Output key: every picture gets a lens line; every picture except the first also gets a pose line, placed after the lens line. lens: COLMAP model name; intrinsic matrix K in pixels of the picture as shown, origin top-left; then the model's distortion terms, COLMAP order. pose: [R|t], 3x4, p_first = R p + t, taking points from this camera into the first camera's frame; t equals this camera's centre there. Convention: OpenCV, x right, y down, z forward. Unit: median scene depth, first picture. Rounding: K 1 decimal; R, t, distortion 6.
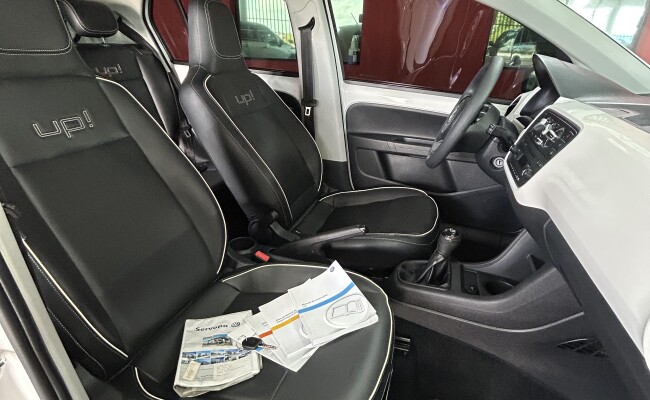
lens RADIAL K [[339.4, 0, 325.0], [0, 339.4, 200.0], [0, 0, 1]] dist [-0.014296, 0.000079]
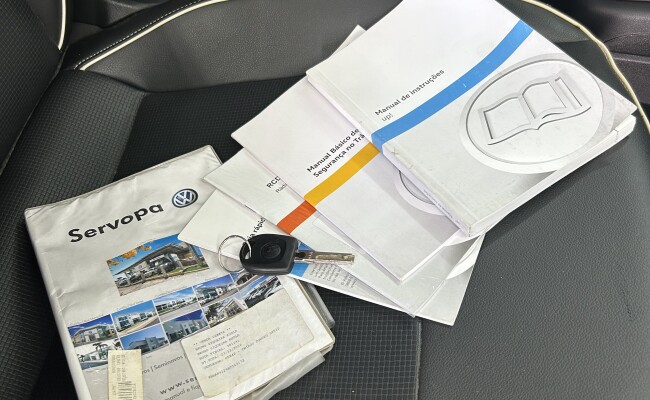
lens RADIAL K [[638.5, 0, 325.0], [0, 638.5, 200.0], [0, 0, 1]] dist [0.014014, -0.019458]
pose [[0.976008, -0.172946, 0.132283, -0.226081], [0.080221, 0.850420, 0.519952, 0.057458], [-0.202420, -0.496866, 0.843890, 0.468616]]
